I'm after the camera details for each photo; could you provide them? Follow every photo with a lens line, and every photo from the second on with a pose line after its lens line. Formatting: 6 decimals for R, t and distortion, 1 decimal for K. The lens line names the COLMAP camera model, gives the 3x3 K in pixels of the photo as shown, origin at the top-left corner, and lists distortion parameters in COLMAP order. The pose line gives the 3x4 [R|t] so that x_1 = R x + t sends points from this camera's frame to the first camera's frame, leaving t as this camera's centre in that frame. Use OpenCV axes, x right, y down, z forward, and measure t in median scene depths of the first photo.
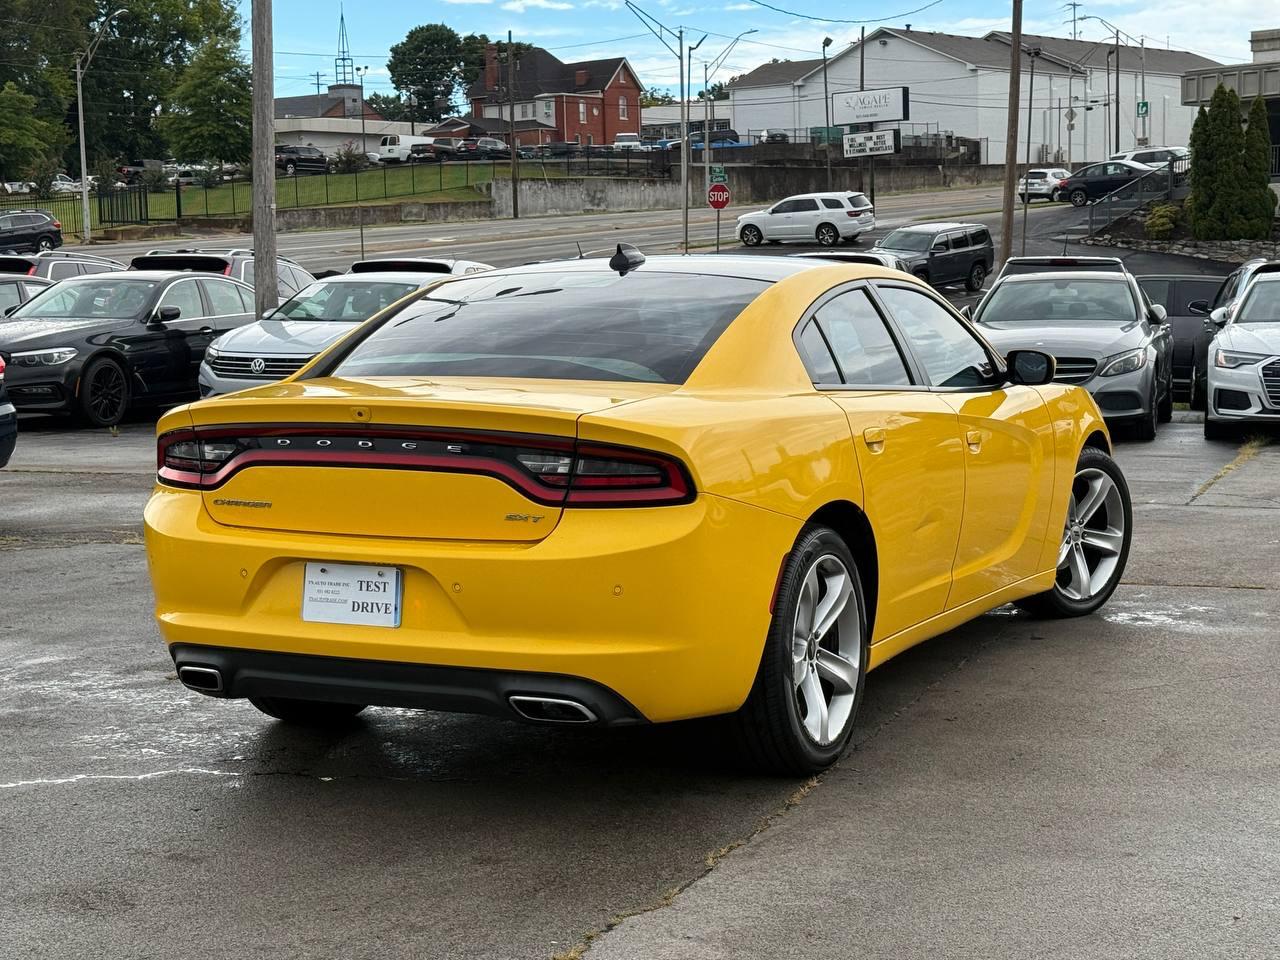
lens RADIAL K [[2221.1, 0, 585.5], [0, 2221.1, 505.7], [0, 0, 1]] dist [0.174077, 0.000000]
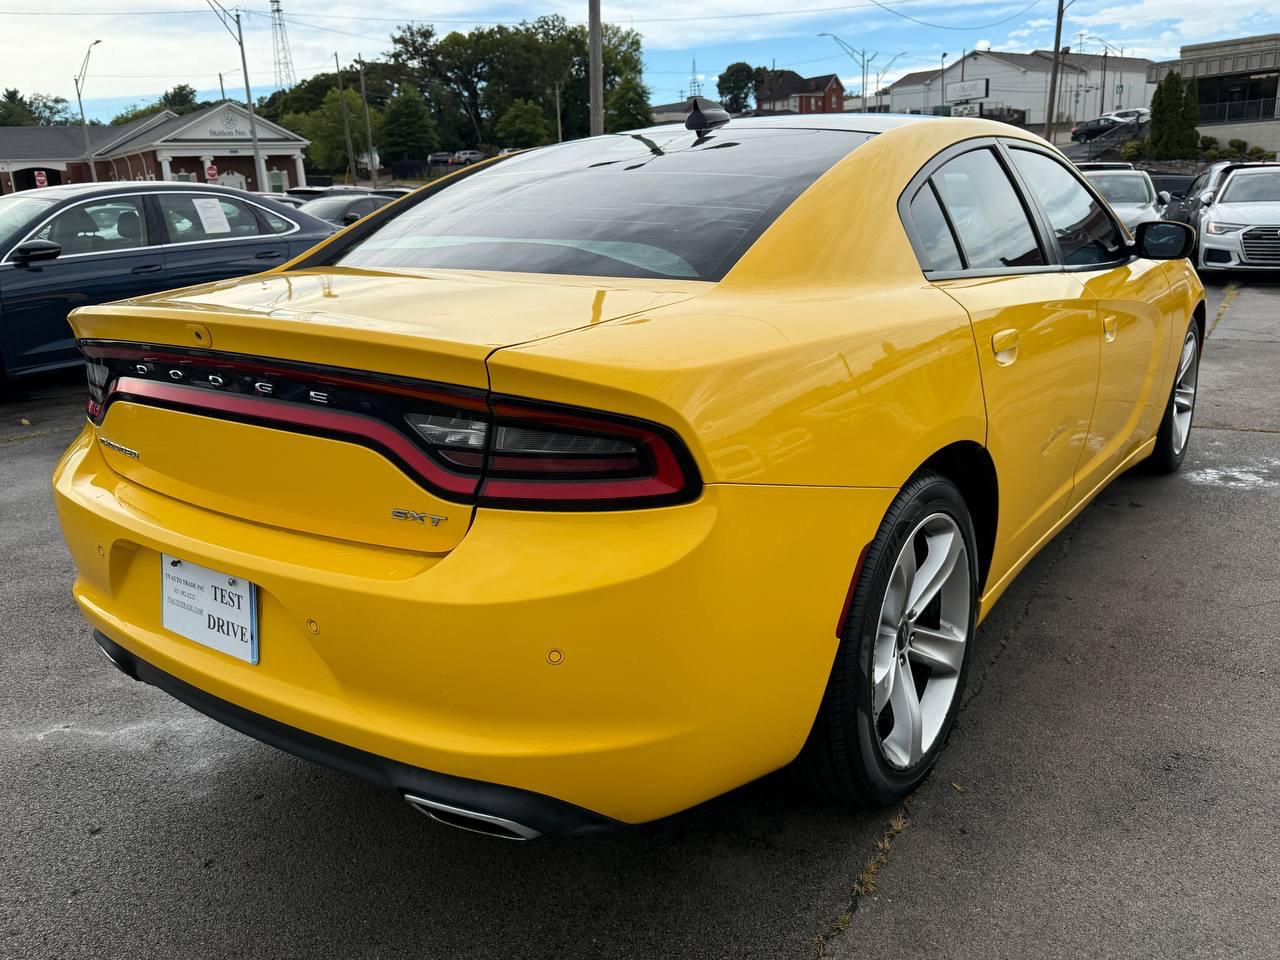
lens RADIAL K [[1026.0, 0, 626.4], [0, 1026.0, 485.4], [0, 0, 1]] dist [0.056303, -0.051753]
pose [[0.984656, 0.027844, -0.172272, 0.052610], [0.002185, 0.985144, 0.171717, -0.035036], [0.174494, -0.169459, 0.969967, 0.506877]]
